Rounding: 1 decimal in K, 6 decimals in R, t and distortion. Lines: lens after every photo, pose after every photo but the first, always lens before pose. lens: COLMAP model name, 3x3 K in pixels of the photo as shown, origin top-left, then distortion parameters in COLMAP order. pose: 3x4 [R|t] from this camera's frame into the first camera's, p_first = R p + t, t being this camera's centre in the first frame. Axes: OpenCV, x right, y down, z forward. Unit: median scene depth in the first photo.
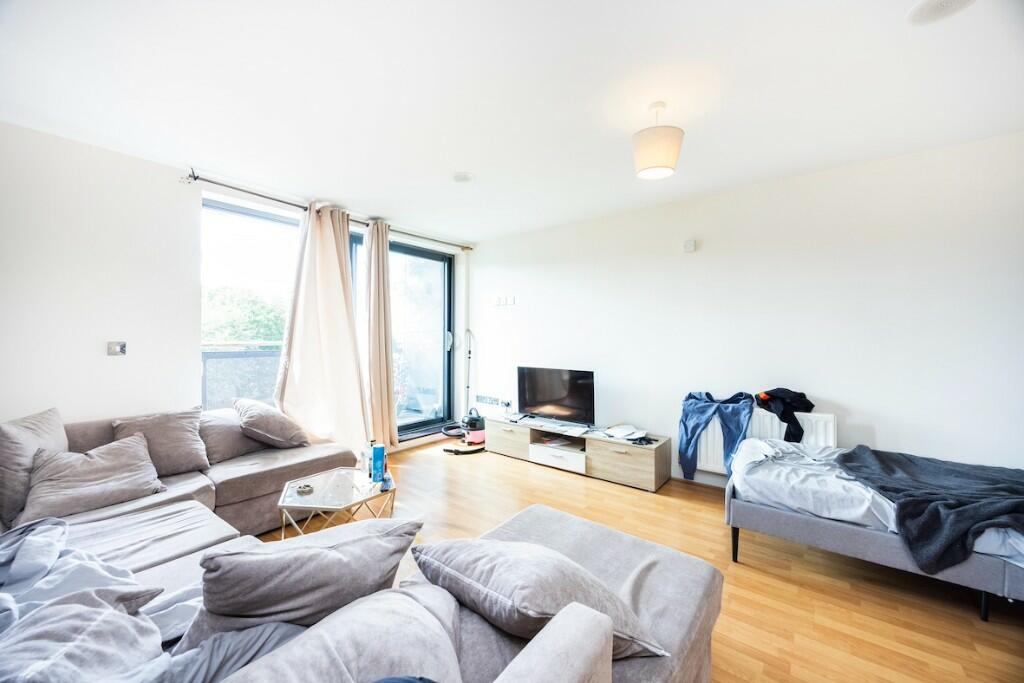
lens RADIAL K [[408.6, 0, 499.4], [0, 408.6, 327.2], [0, 0, 1]] dist [0.002323, 0.000616]
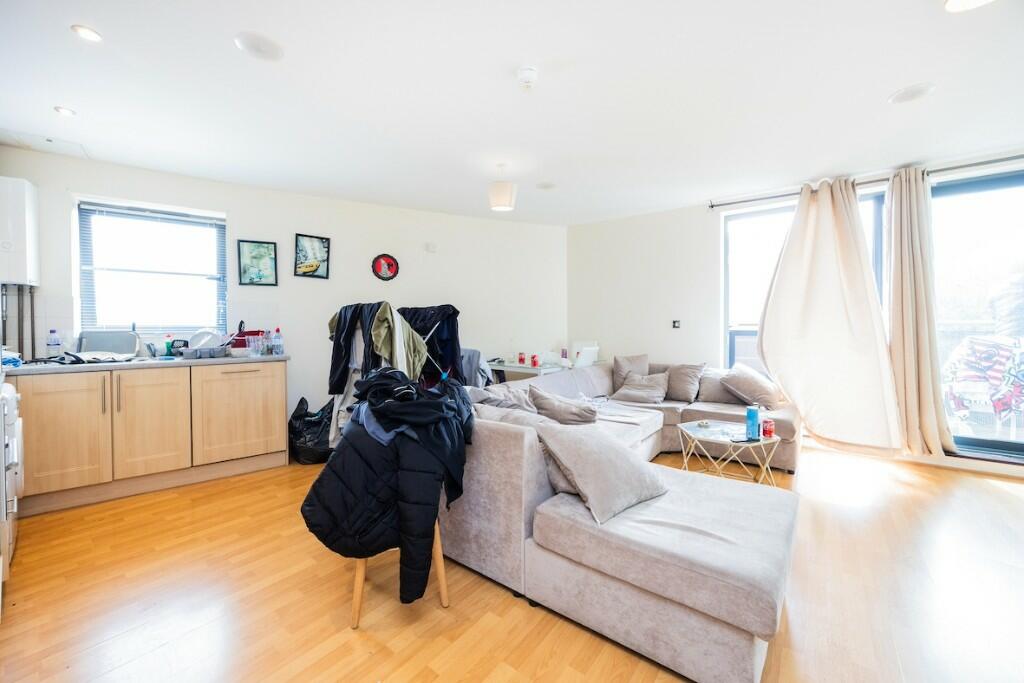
lens RADIAL K [[408.6, 0, 499.4], [0, 408.6, 327.2], [0, 0, 1]] dist [0.002323, 0.000616]
pose [[-0.037539, -0.012396, -0.999218, 0.716784], [0.012216, 0.999843, -0.012863, 0.068595], [0.999220, -0.012690, -0.037382, 0.302481]]
